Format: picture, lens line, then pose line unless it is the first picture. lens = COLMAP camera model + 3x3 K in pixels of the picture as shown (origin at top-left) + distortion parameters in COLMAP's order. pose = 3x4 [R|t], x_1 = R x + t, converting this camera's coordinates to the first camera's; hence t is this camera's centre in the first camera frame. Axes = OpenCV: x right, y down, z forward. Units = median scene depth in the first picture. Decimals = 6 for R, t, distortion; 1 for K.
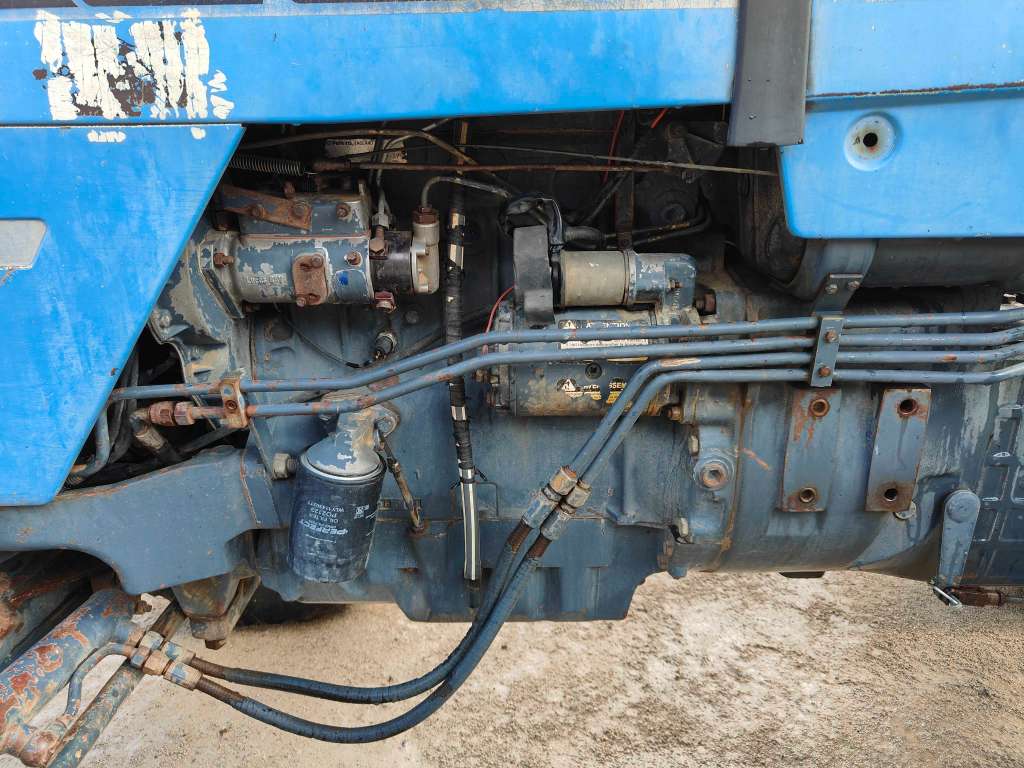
lens RADIAL K [[750.8, 0, 512.0], [0, 750.8, 384.0], [0, 0, 1]] dist [0.015654, -0.005545]
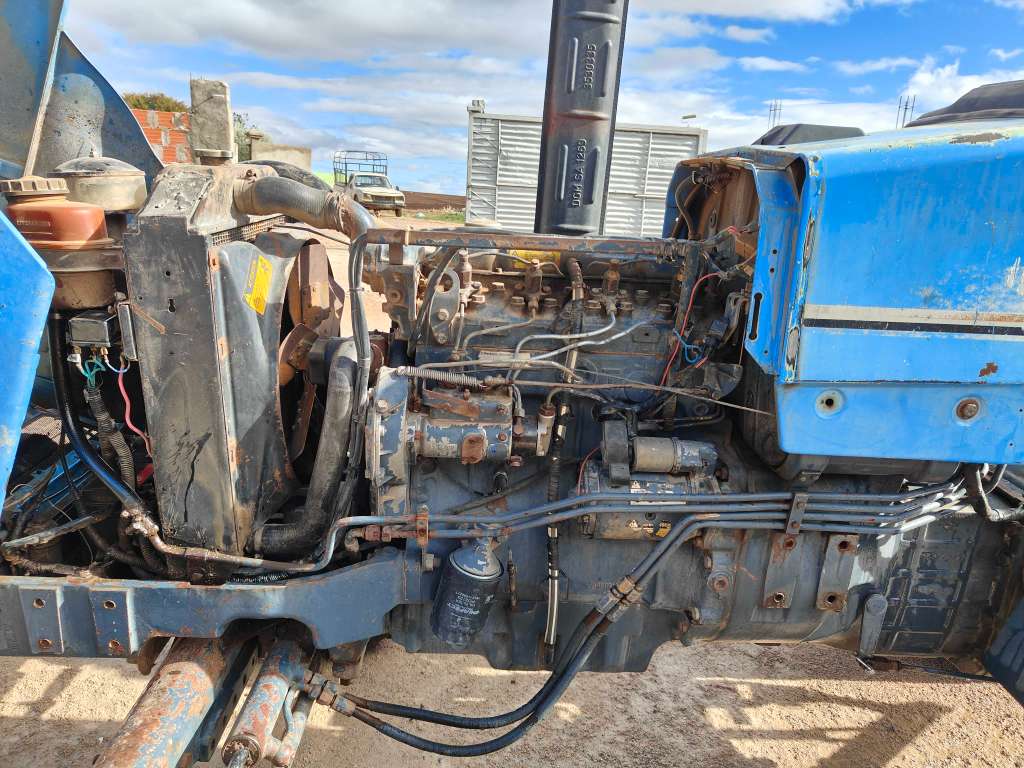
lens RADIAL K [[758.8, 0, 514.9], [0, 758.8, 379.7], [0, 0, 1]] dist [0.022126, -0.001799]
pose [[0.995462, 0.056157, 0.076820, -0.292251], [-0.054091, 0.998123, -0.028718, -0.226588], [-0.078288, 0.024432, 0.996631, -0.525819]]
